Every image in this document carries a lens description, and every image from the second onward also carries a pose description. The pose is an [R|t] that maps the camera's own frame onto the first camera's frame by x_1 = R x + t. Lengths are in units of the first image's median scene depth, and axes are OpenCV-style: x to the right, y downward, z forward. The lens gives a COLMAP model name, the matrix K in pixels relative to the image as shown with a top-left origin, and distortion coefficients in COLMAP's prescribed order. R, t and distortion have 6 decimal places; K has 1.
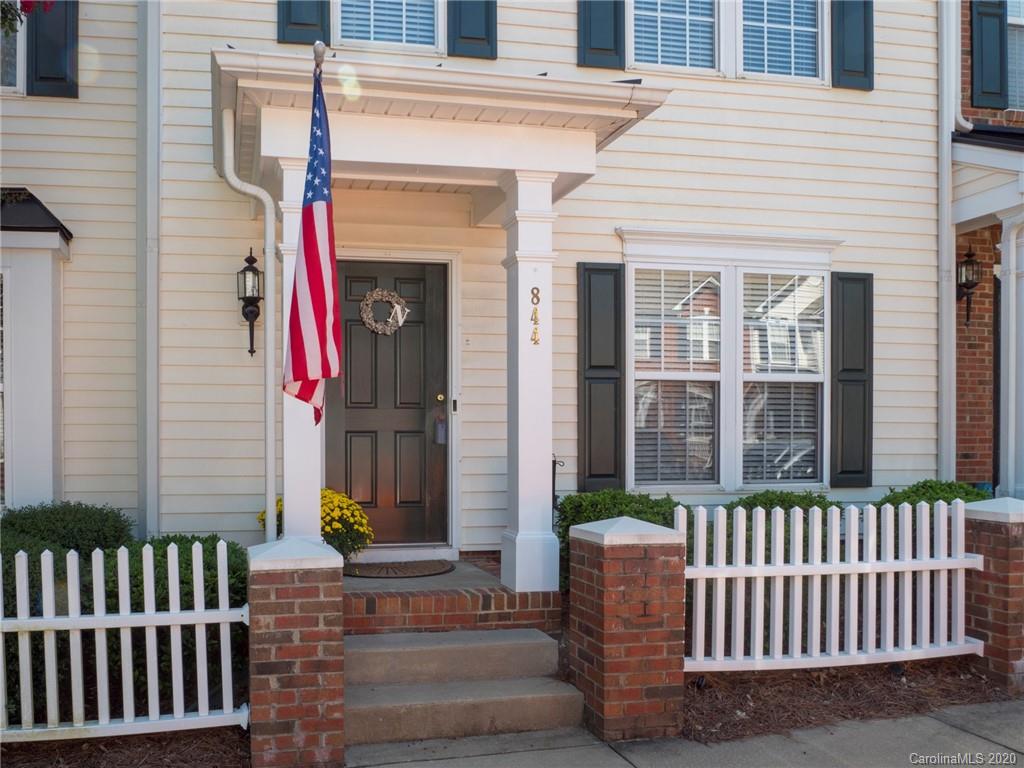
lens RADIAL K [[700.4, 0, 511.7], [0, 700.4, 451.0], [0, 0, 1]] dist [0.001523, -0.000012]
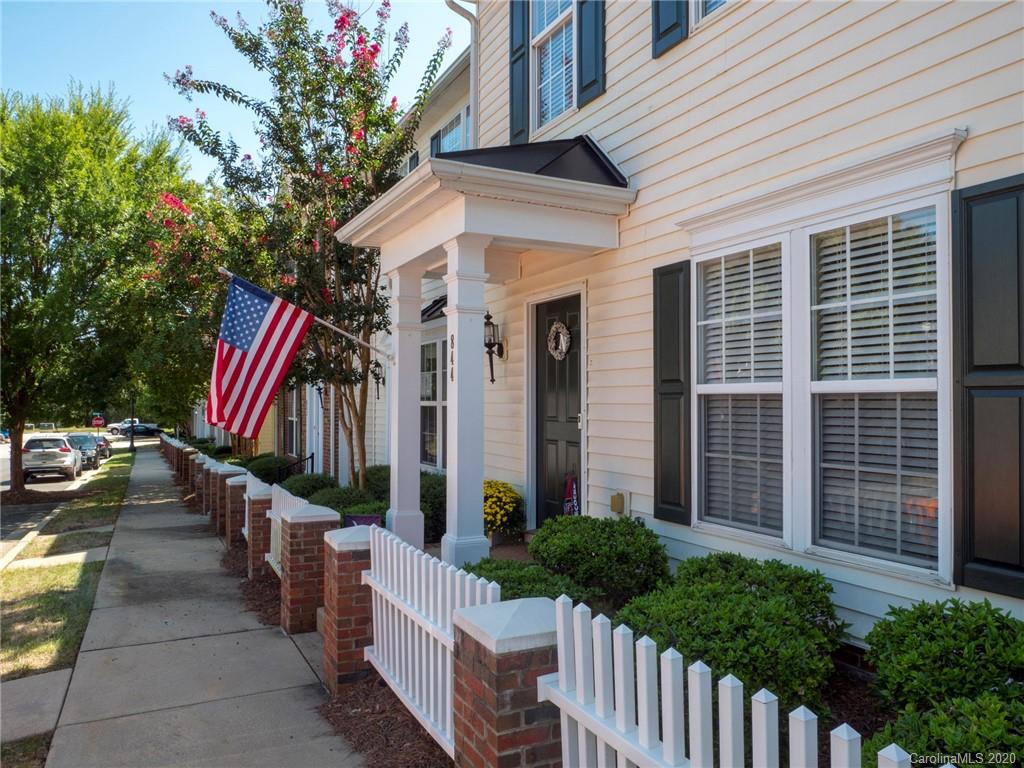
lens RADIAL K [[739.1, 0, 512.0], [0, 739.1, 384.0], [0, 0, 1]] dist [-0.000510, -0.000343]
pose [[0.284551, -0.011247, -0.958595, 0.976292], [-0.000672, 0.999929, -0.011932, -0.103552], [0.958661, 0.004039, 0.284523, 0.534995]]
